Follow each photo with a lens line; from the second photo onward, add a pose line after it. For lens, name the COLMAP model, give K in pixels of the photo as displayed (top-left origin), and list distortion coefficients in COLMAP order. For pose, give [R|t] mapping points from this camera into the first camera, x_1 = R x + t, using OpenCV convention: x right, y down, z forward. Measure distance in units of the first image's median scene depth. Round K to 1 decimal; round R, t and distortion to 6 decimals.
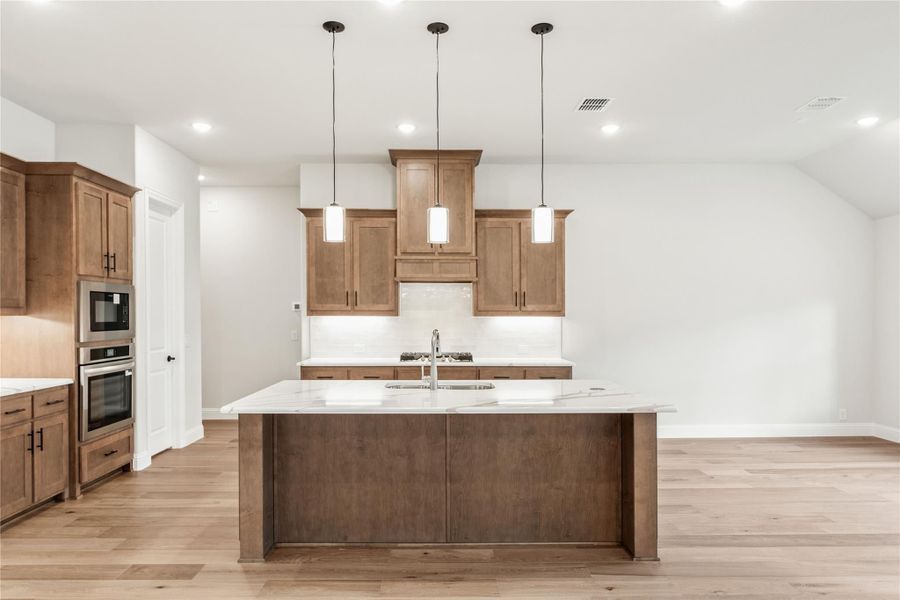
lens RADIAL K [[566.2, 0, 442.0], [0, 566.2, 323.4], [0, 0, 1]] dist [-0.005522, 0.002215]
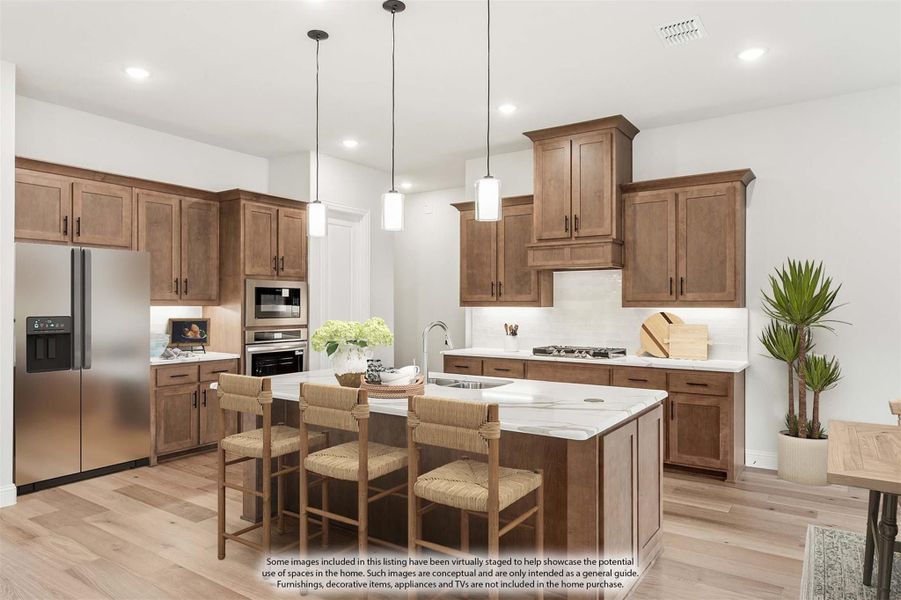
lens RADIAL K [[566.8, 0, 446.2], [0, 566.8, 300.1], [0, 0, 1]] dist [-0.005522, 0.002215]
pose [[0.816086, -0.005309, -0.577906, 0.439158], [-0.009366, 0.999705, -0.022410, -0.002420], [0.577854, 0.023701, 0.815796, 0.188785]]
